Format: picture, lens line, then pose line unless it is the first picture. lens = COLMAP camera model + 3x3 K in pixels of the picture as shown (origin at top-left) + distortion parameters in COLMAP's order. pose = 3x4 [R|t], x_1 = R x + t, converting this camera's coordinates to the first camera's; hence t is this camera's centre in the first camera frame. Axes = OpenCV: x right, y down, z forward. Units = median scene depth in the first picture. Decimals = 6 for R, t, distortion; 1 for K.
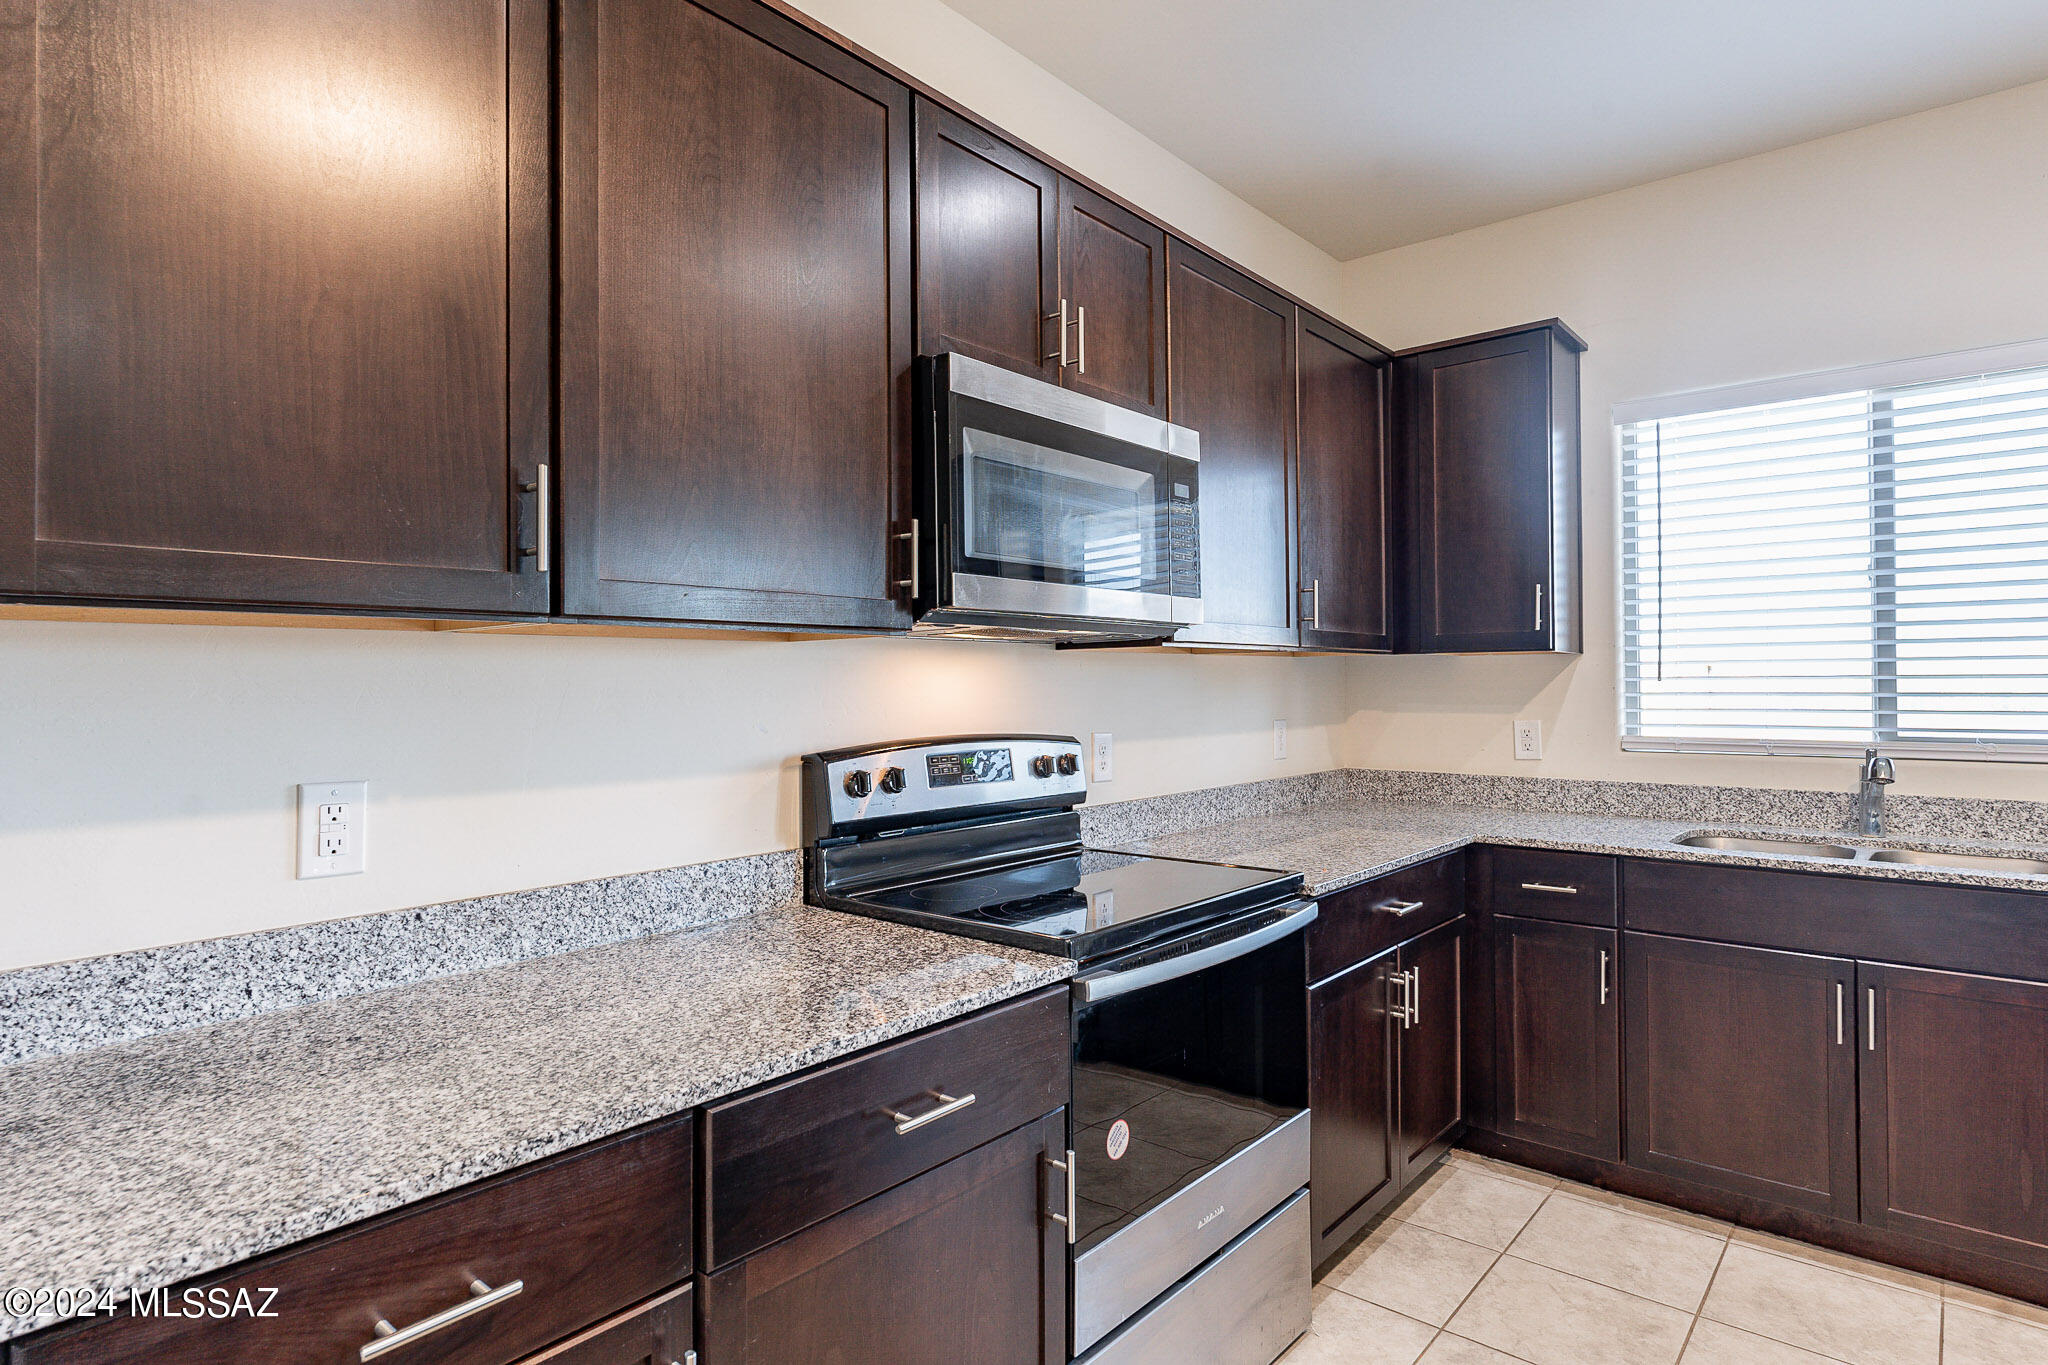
lens RADIAL K [[1089.6, 0, 1028.1], [0, 1089.6, 672.3], [0, 0, 1]] dist [-0.003716, -0.000599]
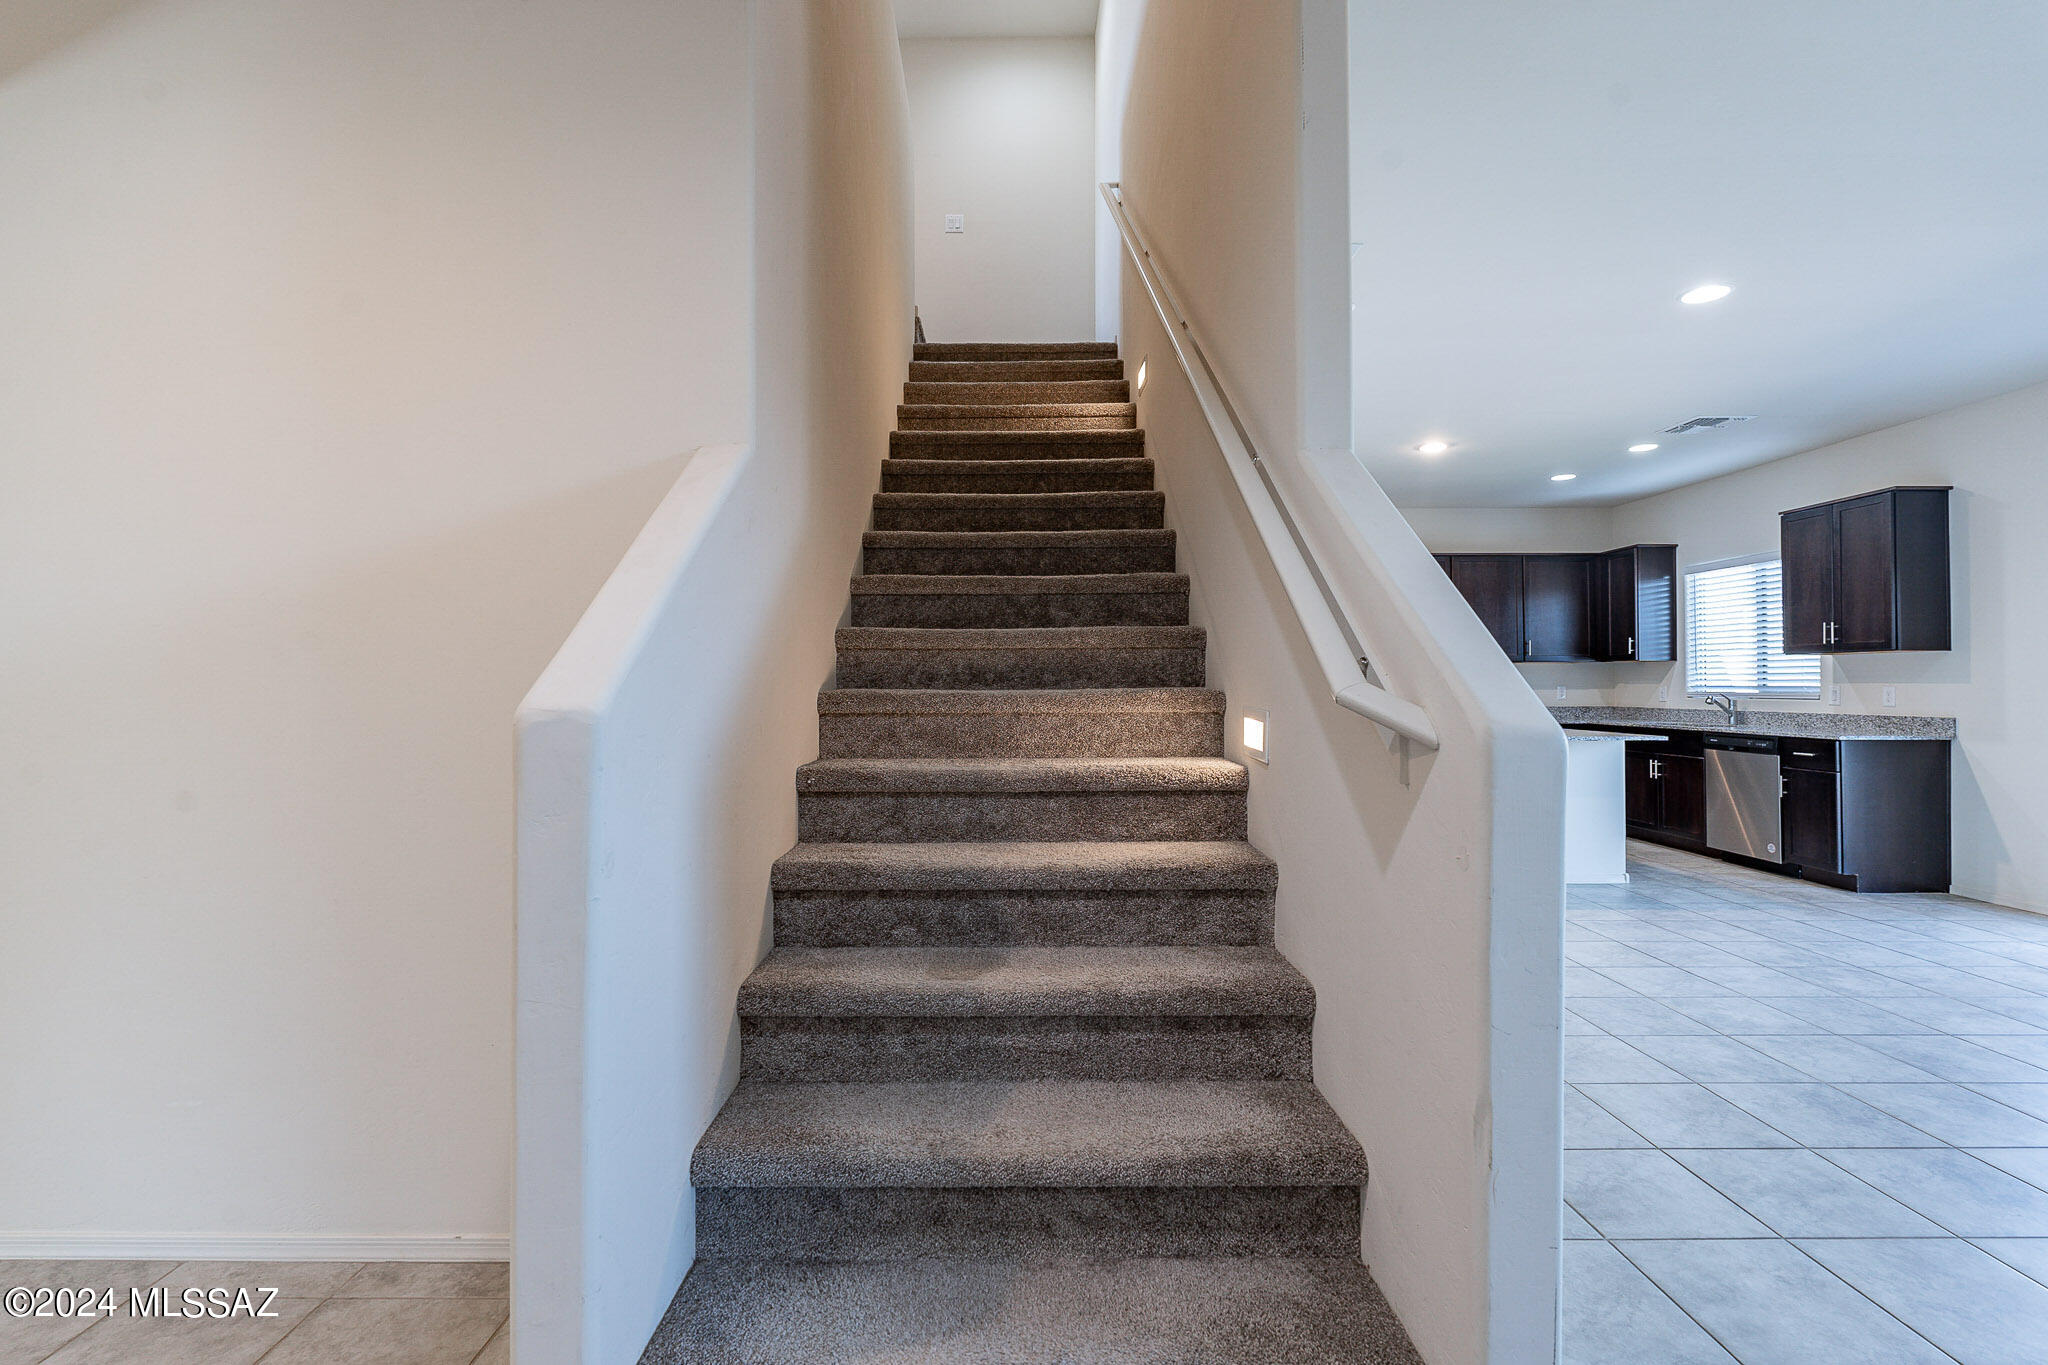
lens RADIAL K [[897.9, 0, 1011.2], [0, 897.9, 675.0], [0, 0, 1]] dist [-0.002228, -0.000391]
pose [[0.640969, -0.003155, -0.767560, 1.603741], [0.004074, 0.999991, -0.000708, 0.016686], [0.767556, -0.002673, 0.640977, -2.306991]]
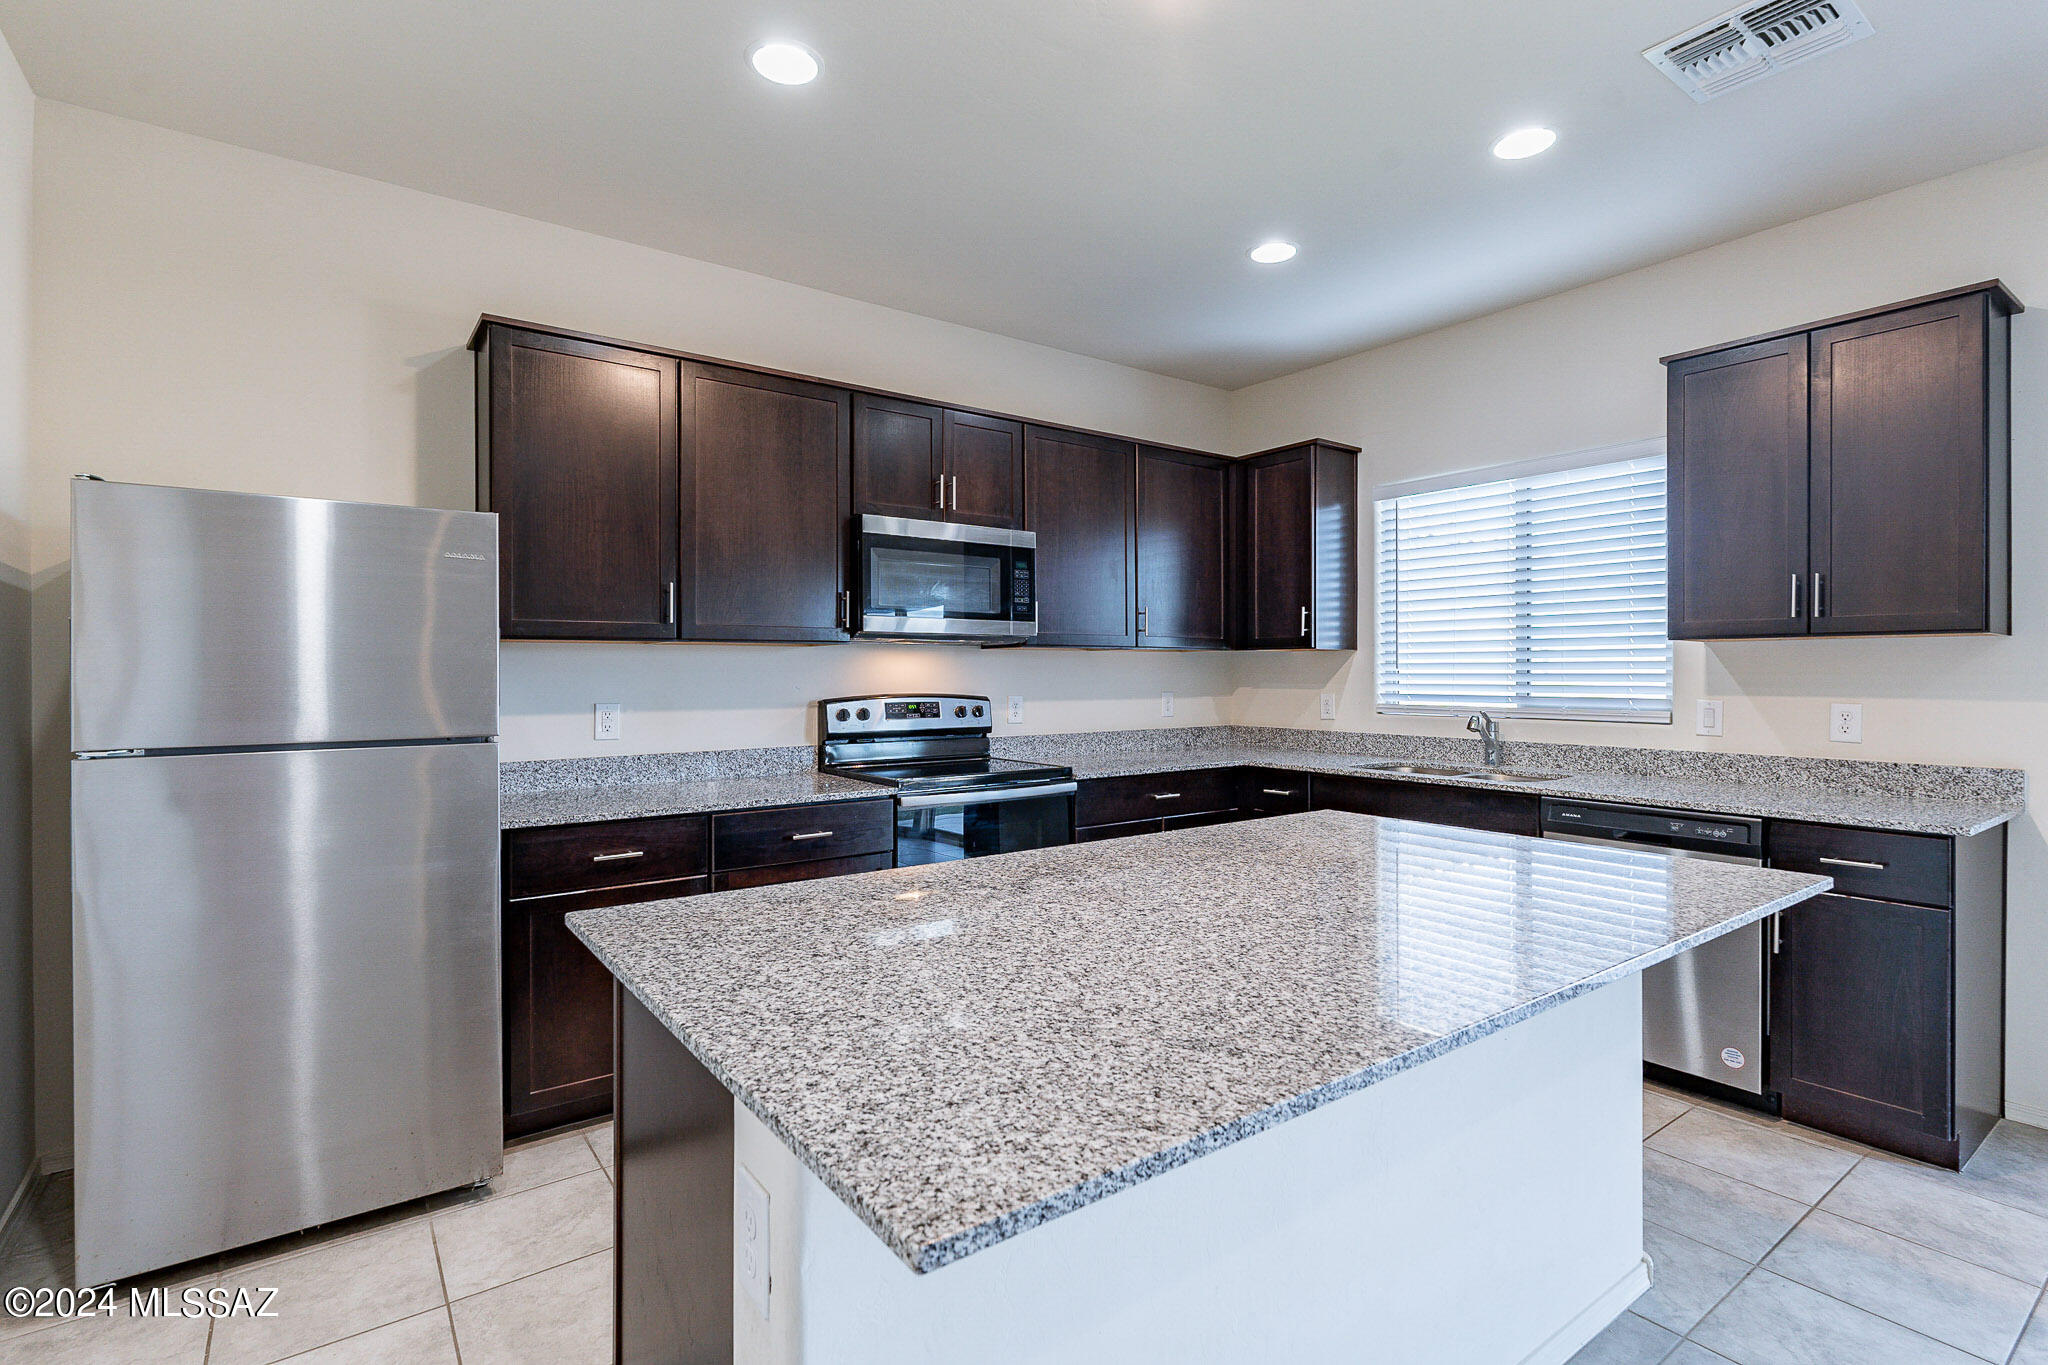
lens RADIAL K [[955.2, 0, 1024.5], [0, 955.2, 675.5], [0, 0, 1]] dist [-0.008051, 0.001489]
pose [[0.972677, 0.004994, -0.232108, 0.511424], [-0.001841, 0.999903, 0.013798, 0.001107], [0.232155, -0.012993, 0.972592, -0.584303]]
